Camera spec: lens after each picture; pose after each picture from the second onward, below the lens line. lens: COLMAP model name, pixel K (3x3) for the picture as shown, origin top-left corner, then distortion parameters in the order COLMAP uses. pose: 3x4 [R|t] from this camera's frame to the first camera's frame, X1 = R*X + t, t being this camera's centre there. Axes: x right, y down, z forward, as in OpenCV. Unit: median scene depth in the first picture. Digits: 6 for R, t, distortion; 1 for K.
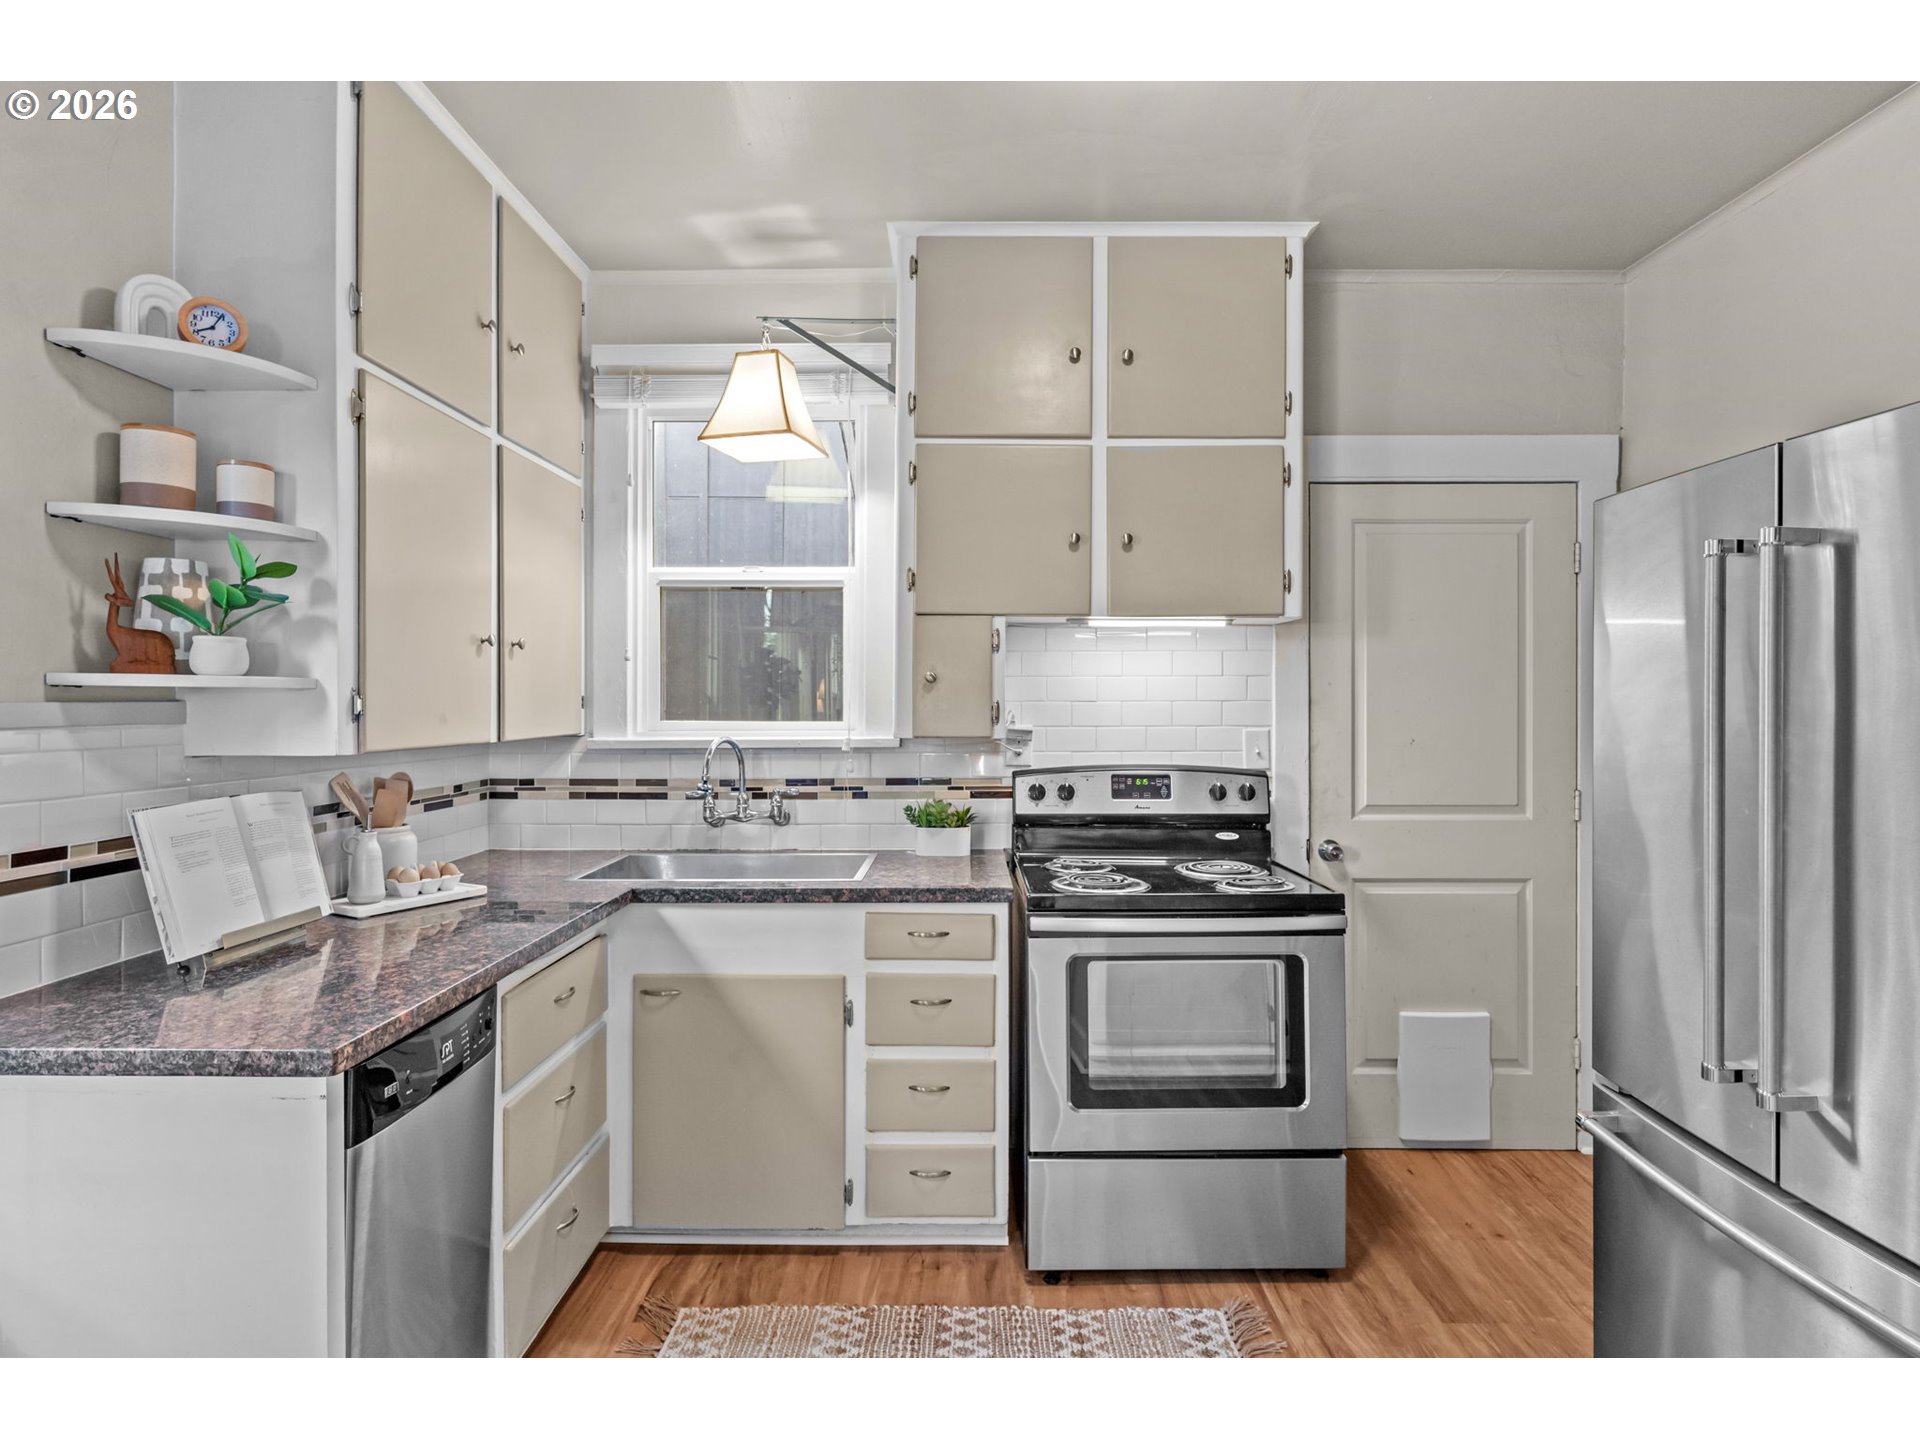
lens RADIAL K [[990.2, 0, 962.3], [0, 990.2, 701.9], [0, 0, 1]] dist [-0.000670, -0.000643]
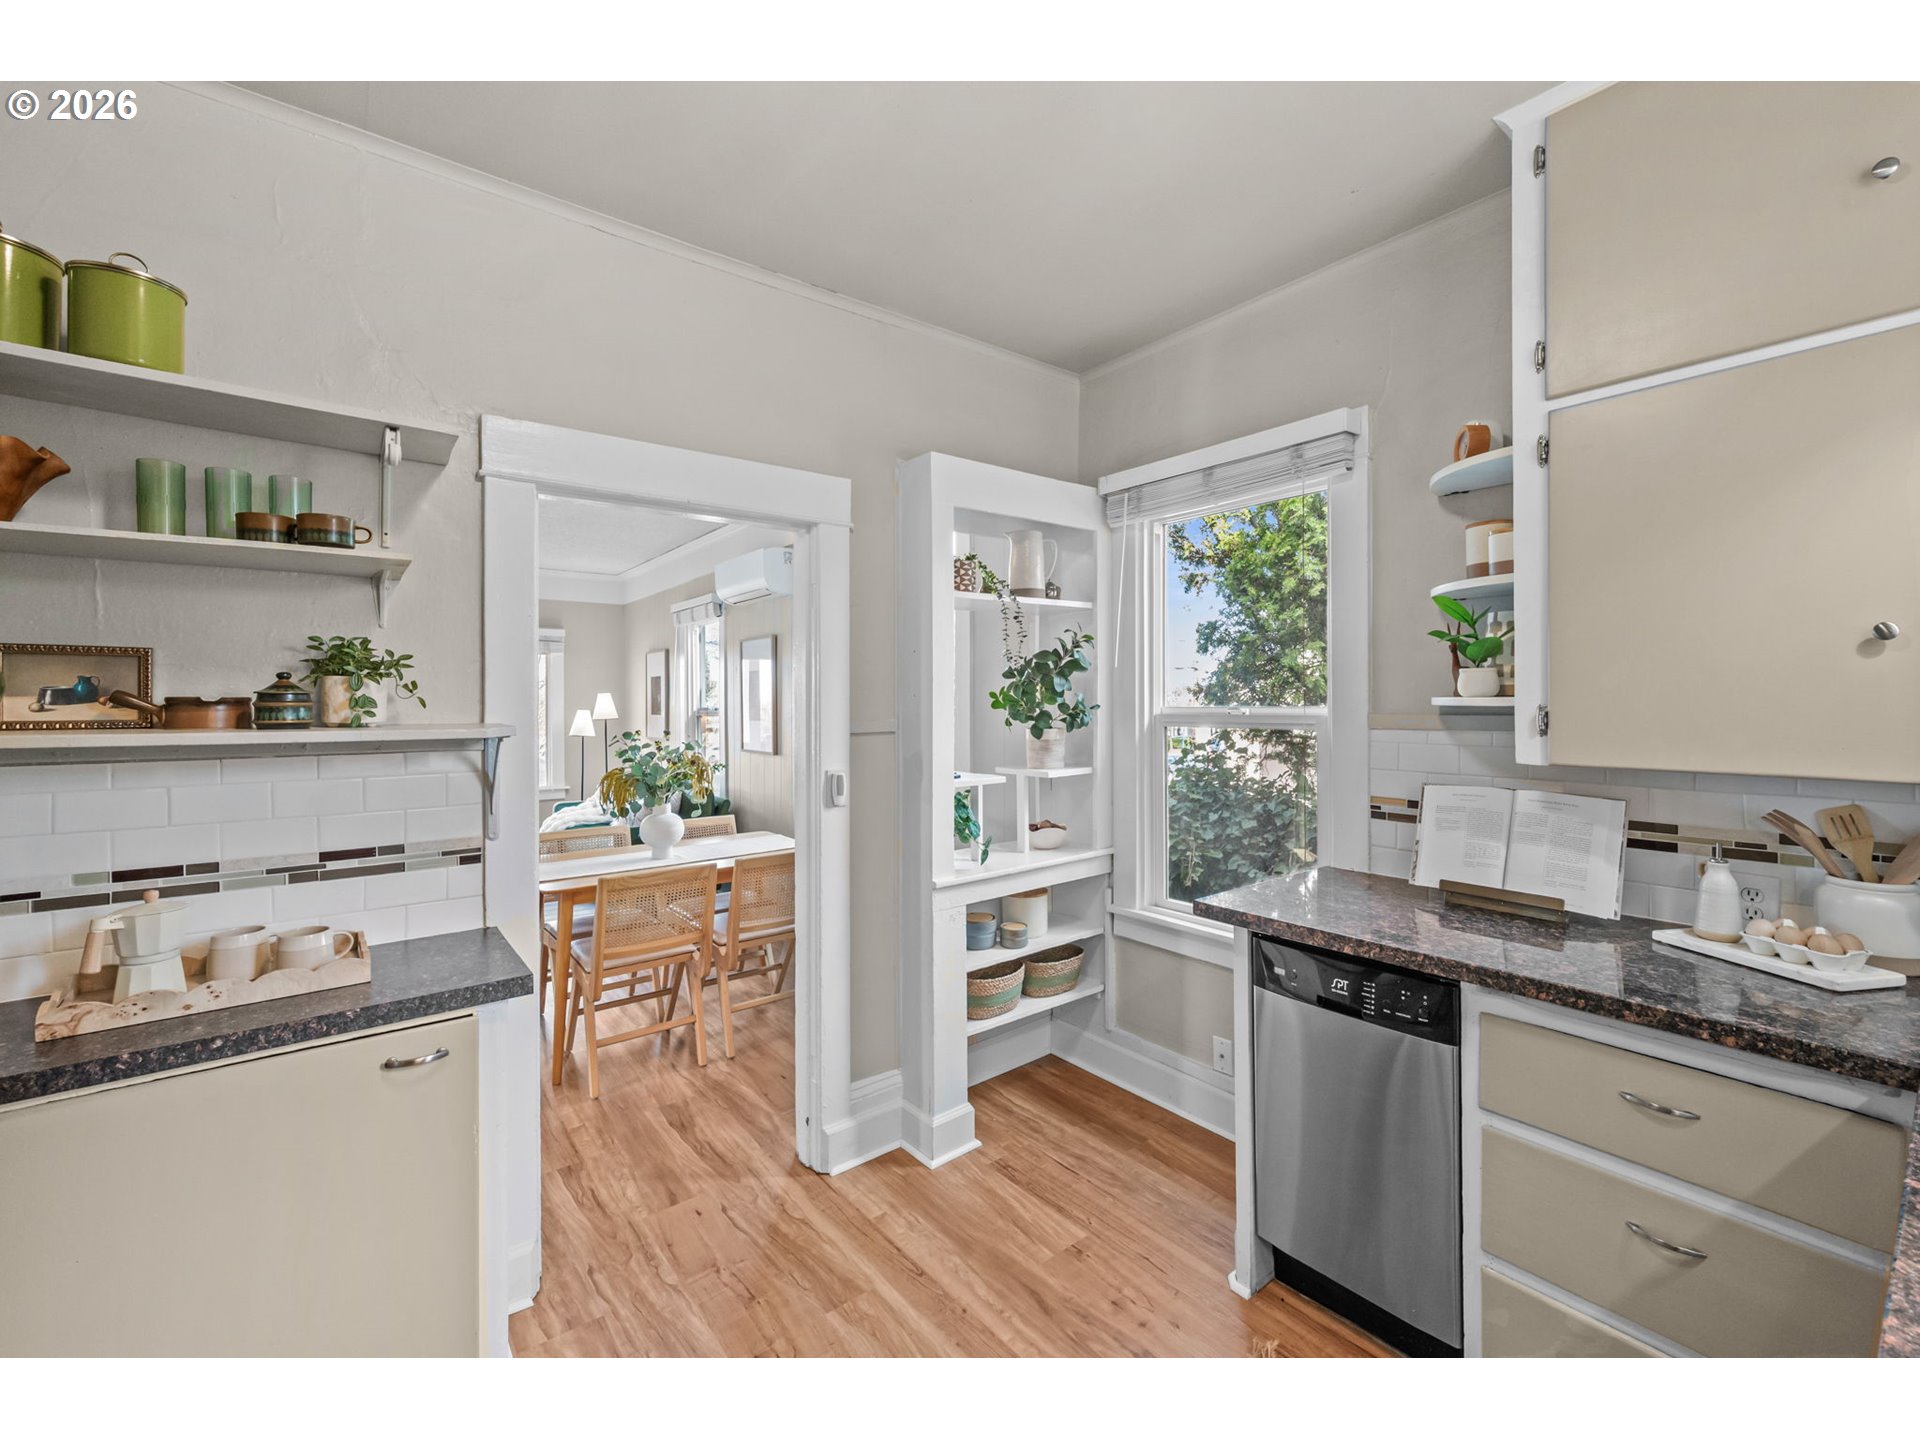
lens RADIAL K [[806.7, 0, 965.1], [0, 806.7, 702.3], [0, 0, 1]] dist [-0.002299, -0.000240]
pose [[-0.773948, 0.001777, -0.633247, 0.302051], [0.002126, 0.999998, 0.000208, -0.012521], [0.633246, -0.001186, -0.773950, 0.855905]]
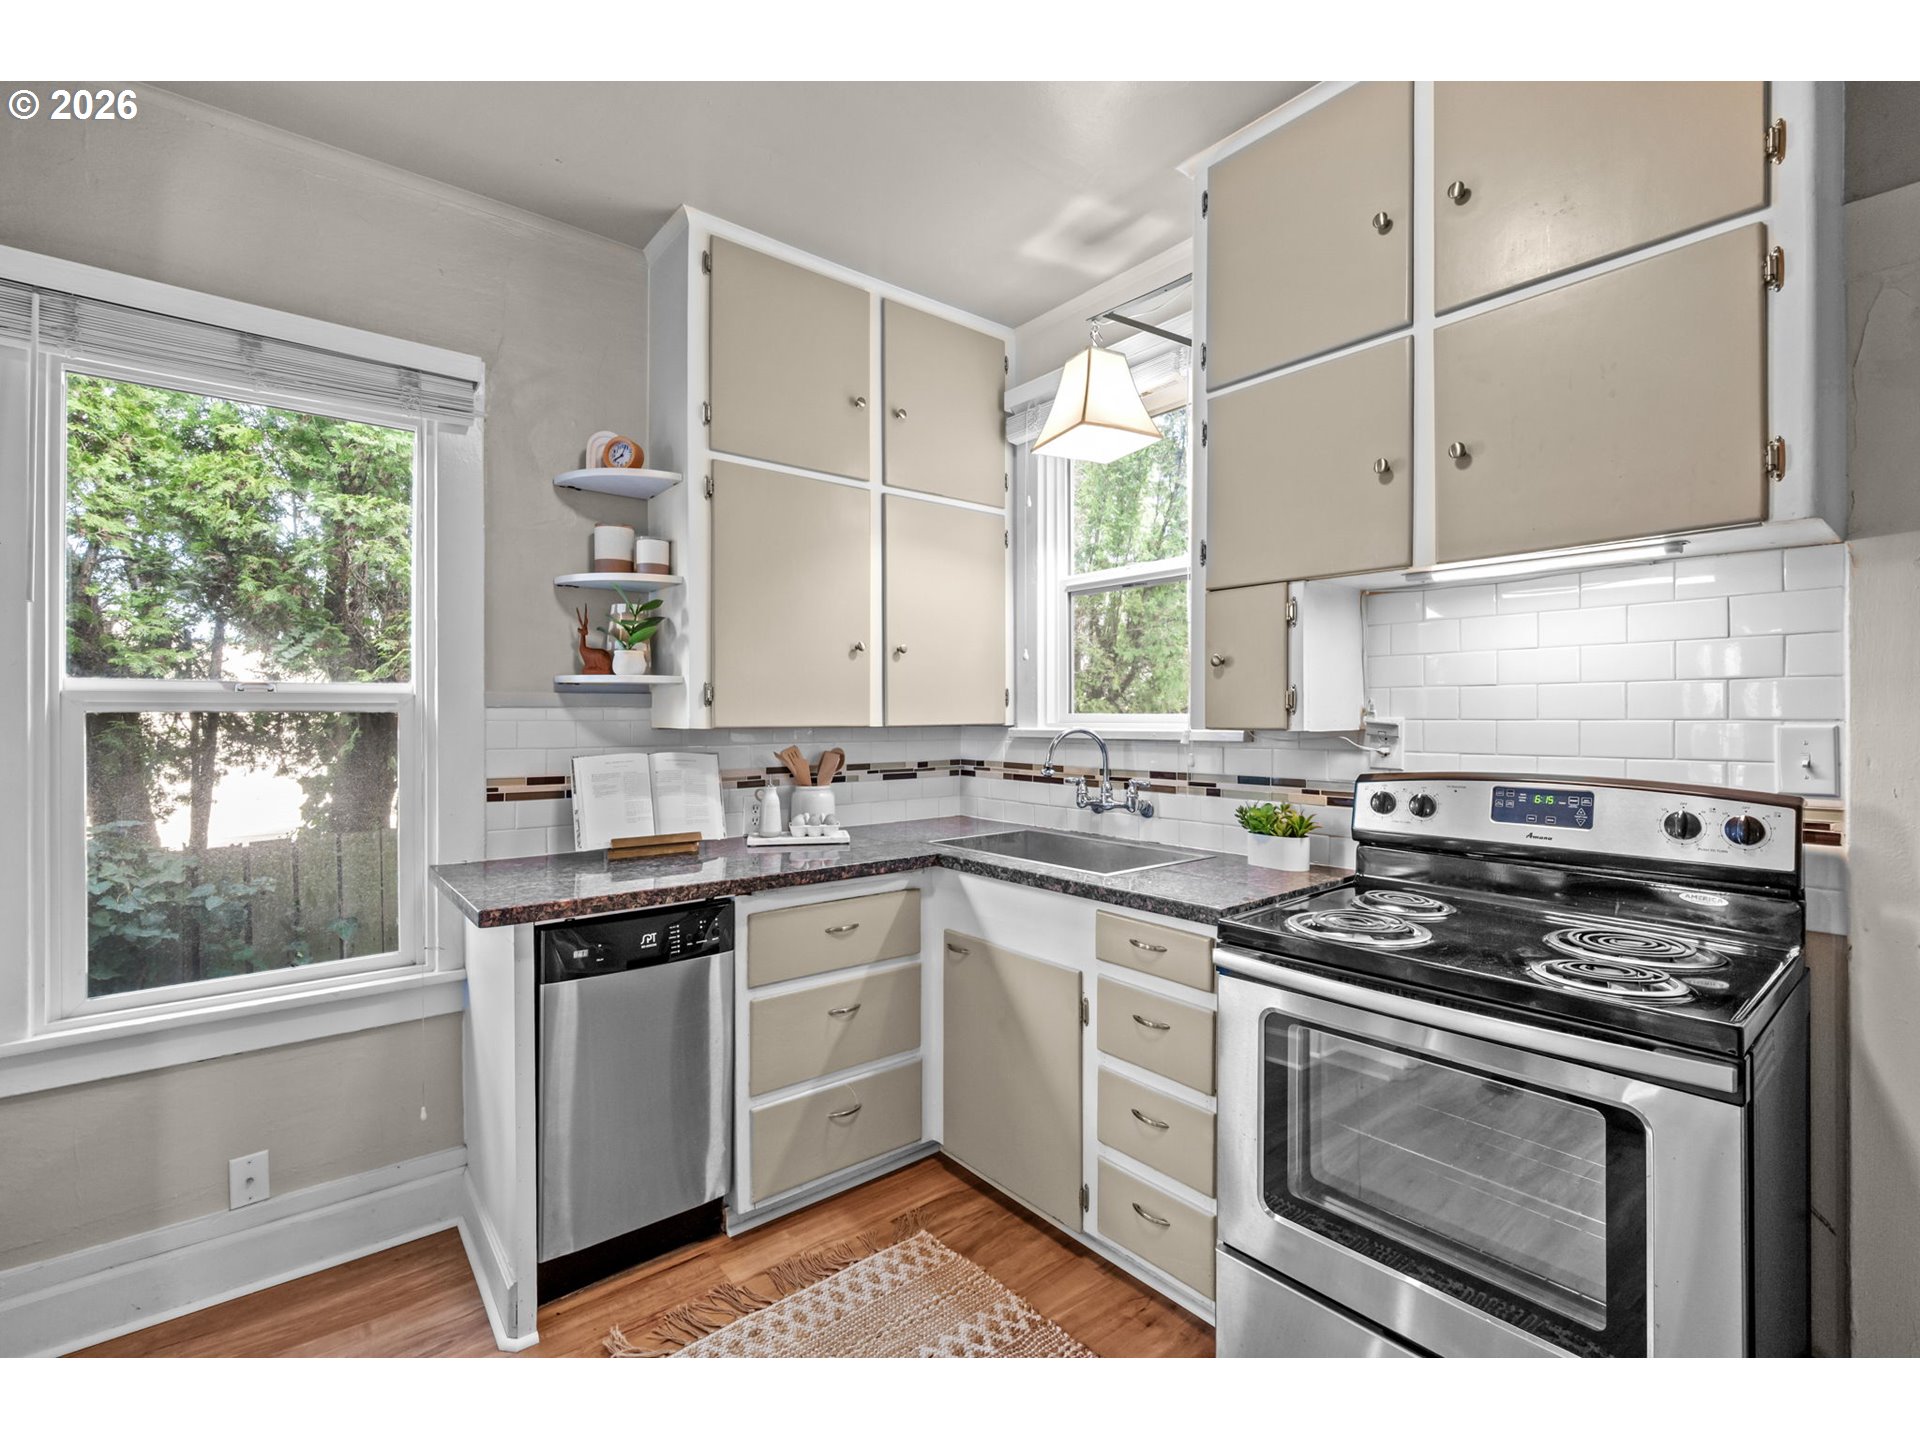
lens RADIAL K [[855.1, 0, 963.8], [0, 855.1, 712.7], [0, 0, 1]] dist [-0.001260, -0.000093]
pose [[0.645398, -0.002242, -0.763843, 0.382479], [0.001313, 0.999997, -0.001826, 0.021745], [0.763846, 0.000175, 0.645399, 0.320850]]
